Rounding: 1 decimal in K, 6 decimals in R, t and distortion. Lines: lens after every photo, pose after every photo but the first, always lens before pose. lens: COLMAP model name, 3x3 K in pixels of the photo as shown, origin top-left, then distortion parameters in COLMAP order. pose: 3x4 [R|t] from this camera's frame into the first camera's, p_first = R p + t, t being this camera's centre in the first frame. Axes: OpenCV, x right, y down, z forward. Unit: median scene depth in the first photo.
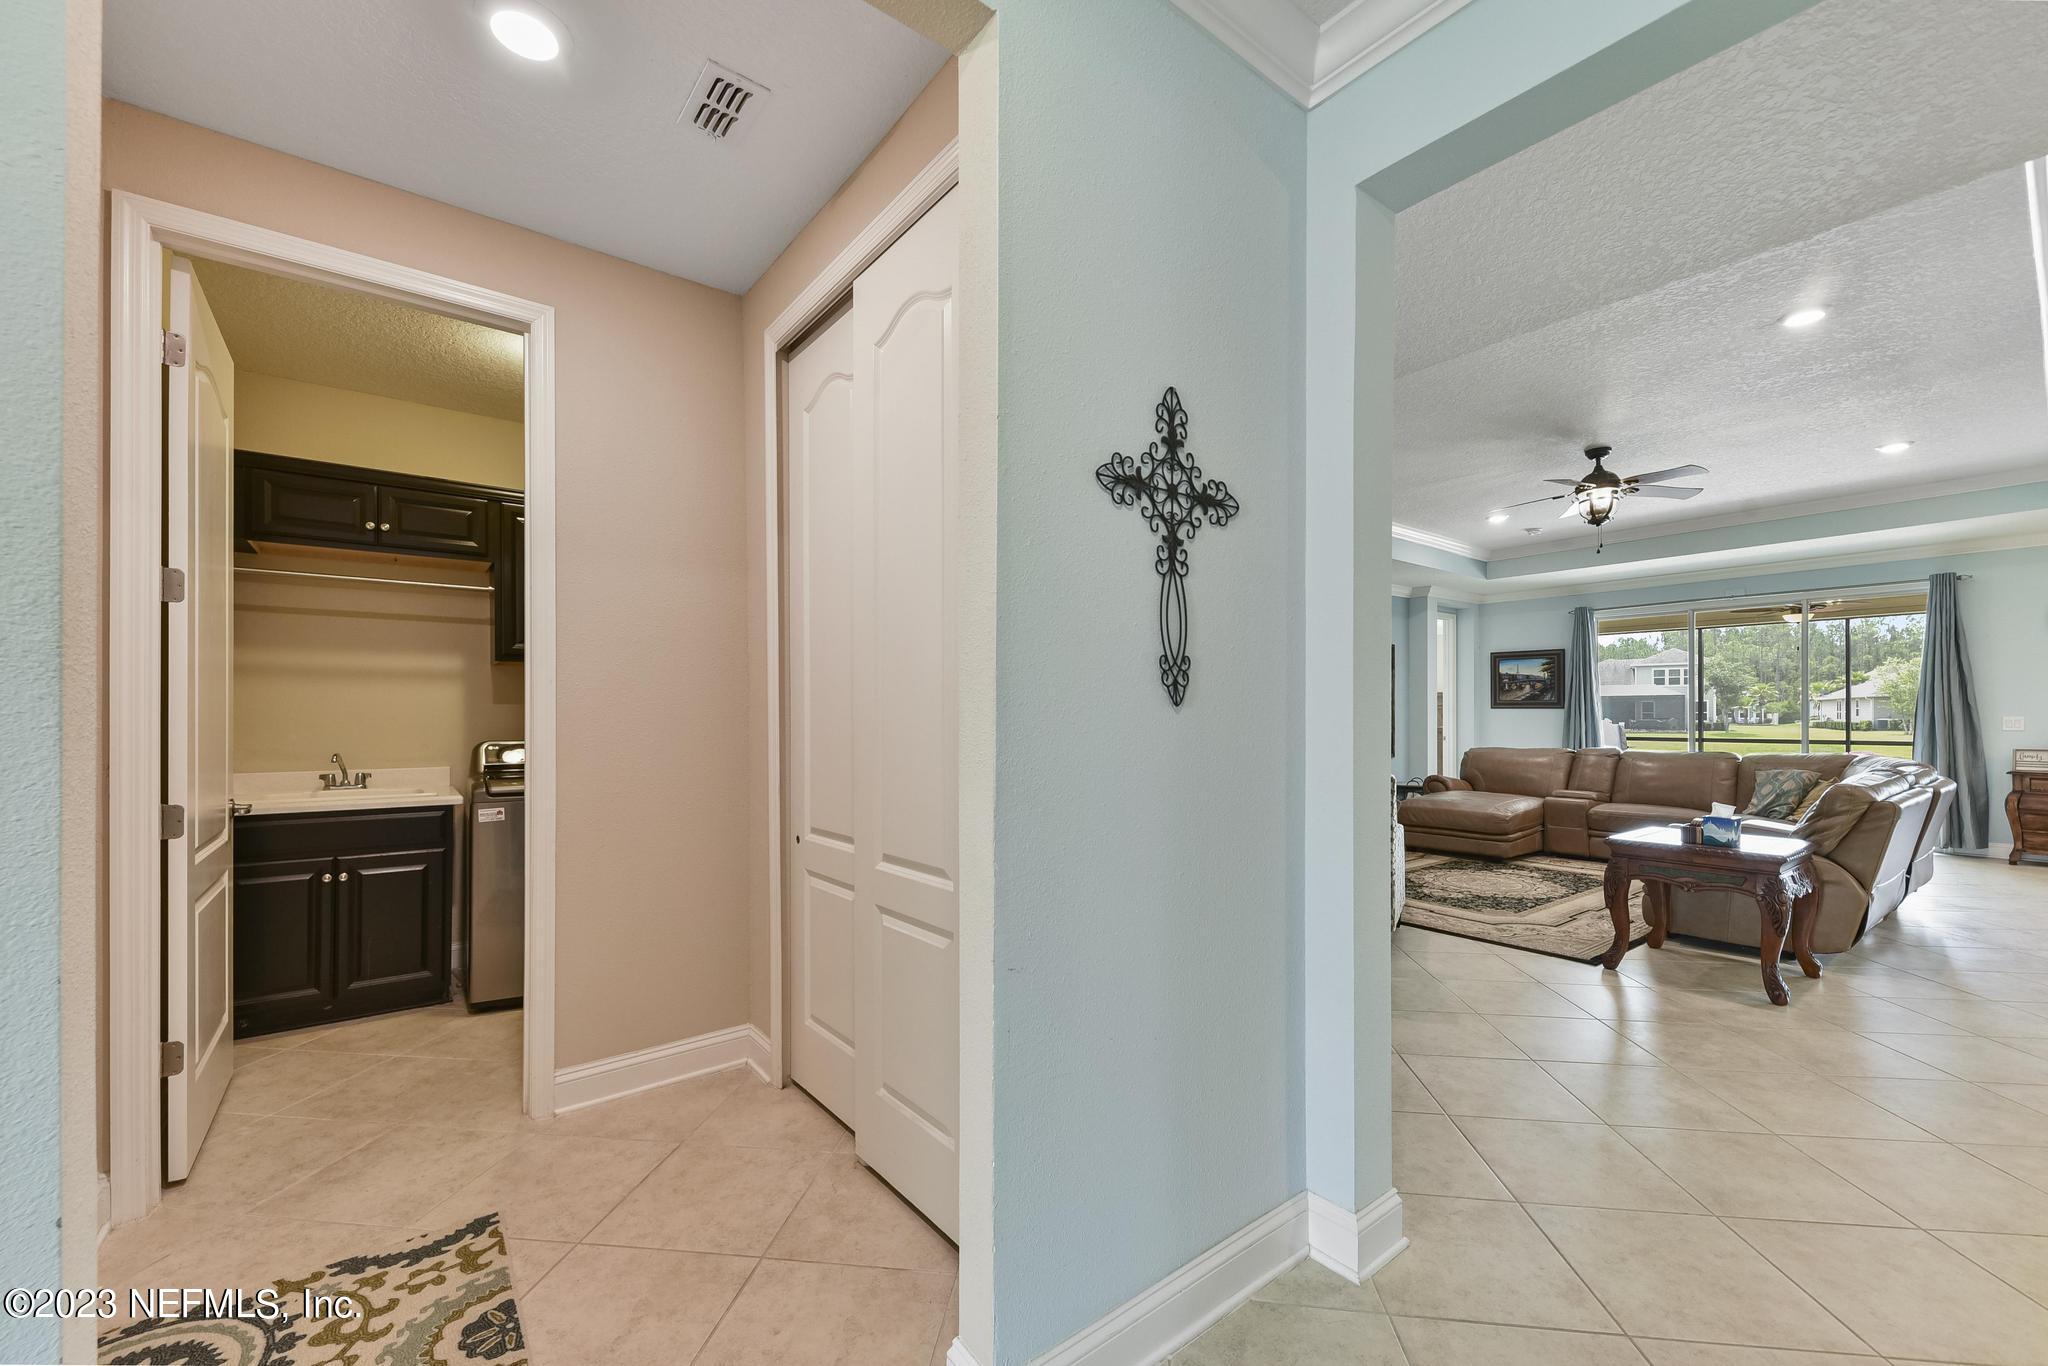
lens RADIAL K [[808.2, 0, 1013.5], [0, 808.2, 719.1], [0, 0, 1]] dist [0.011671, -0.007380]
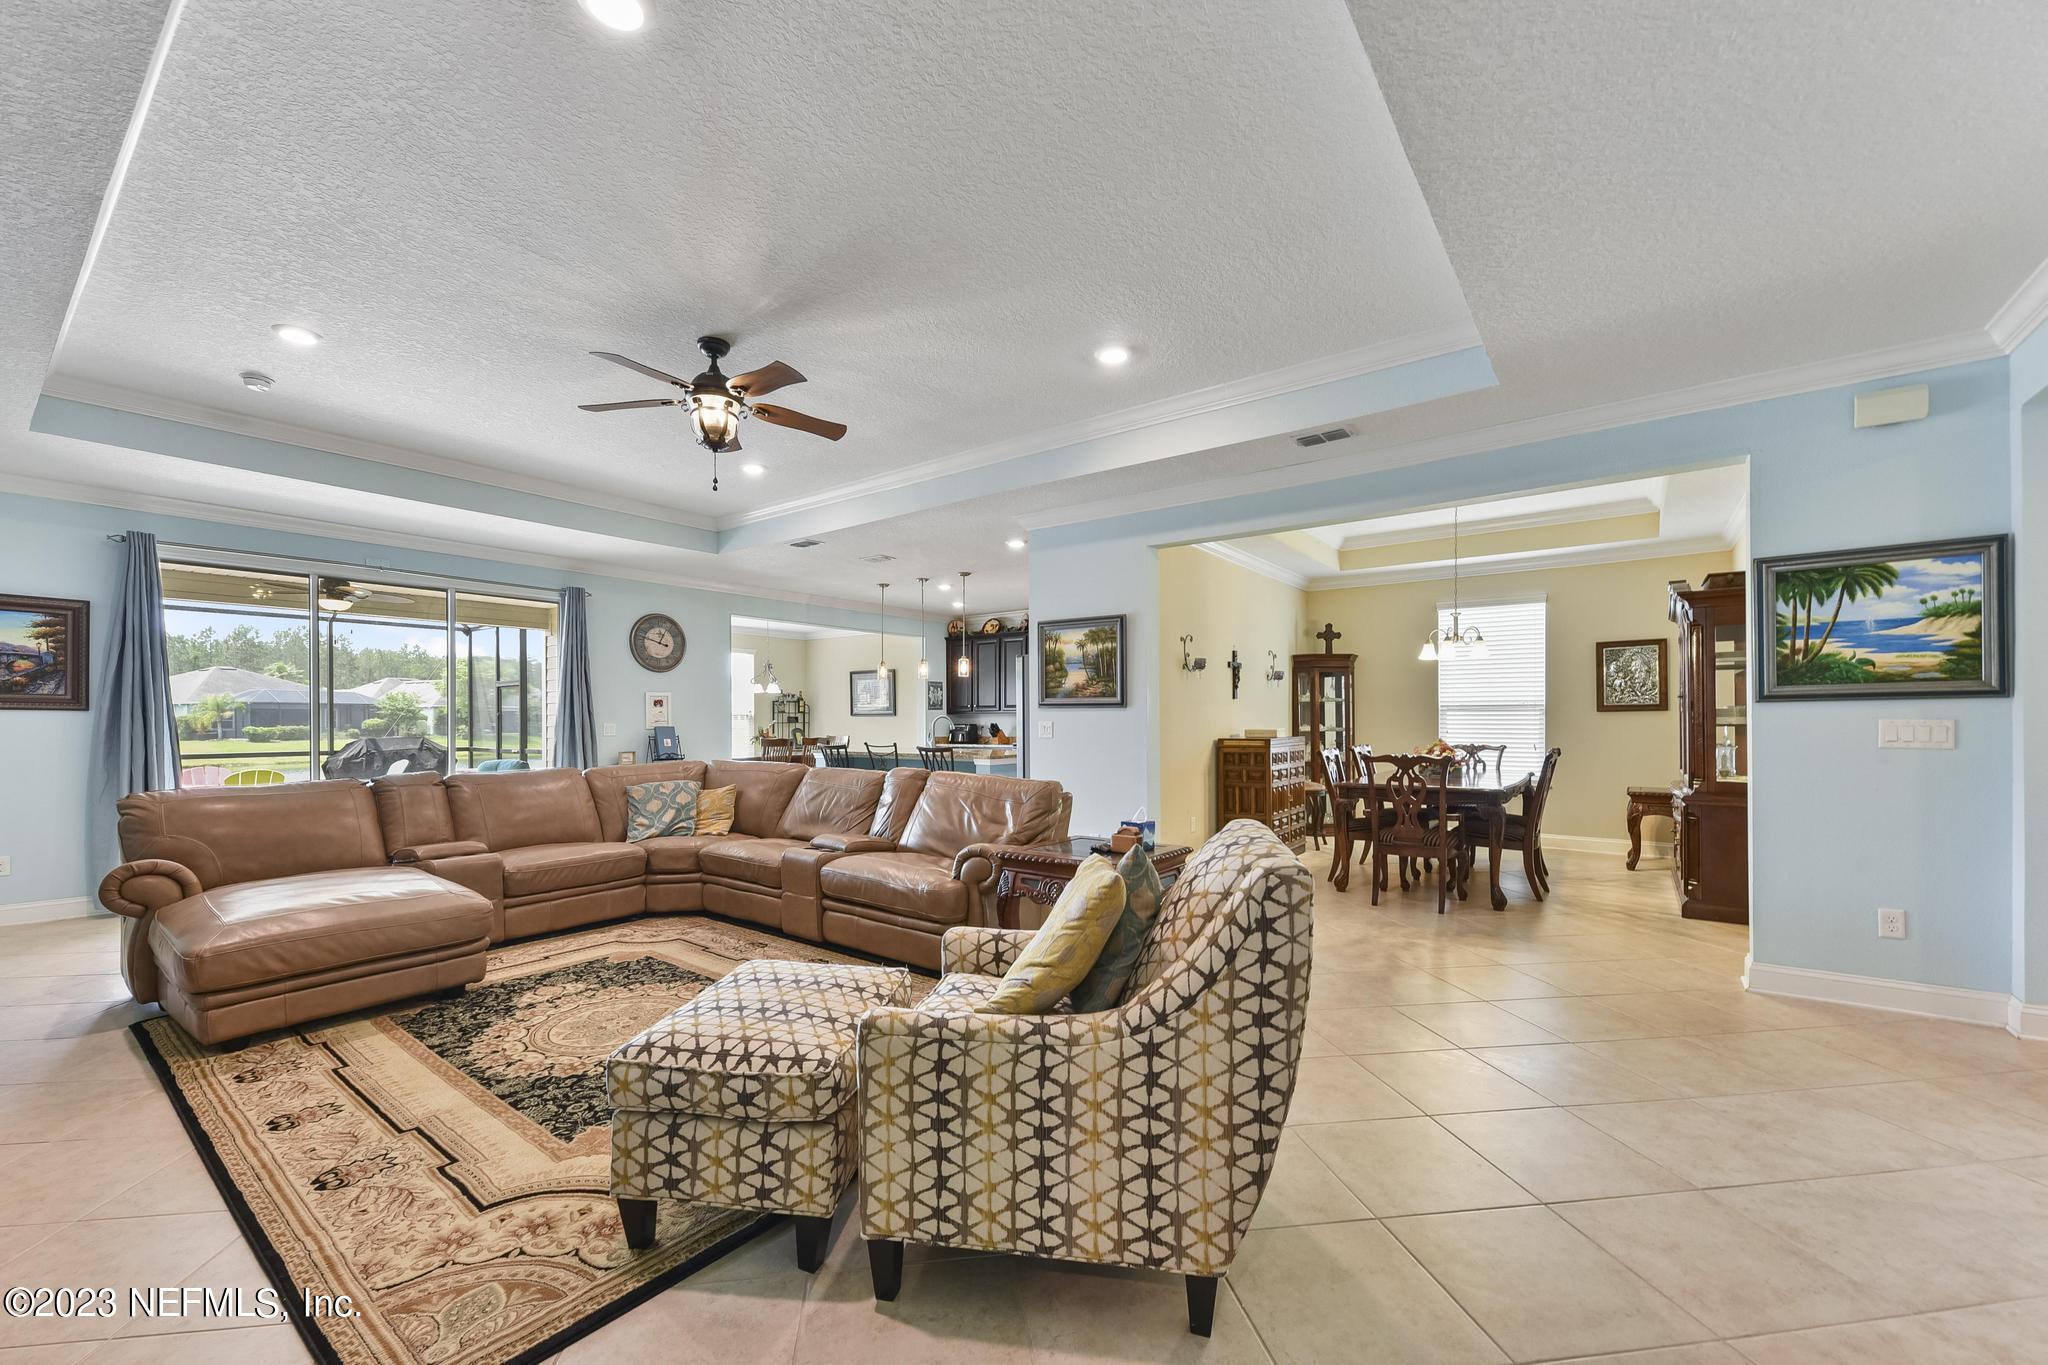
lens RADIAL K [[808.2, 0, 1013.5], [0, 808.2, 718.6], [0, 0, 1]] dist [0.011671, -0.007380]
pose [[-0.273880, 0.007293, 0.961736, -0.021433], [0.007294, 0.999958, -0.005506, -0.000185], [-0.961736, 0.005507, -0.273922, 0.783566]]
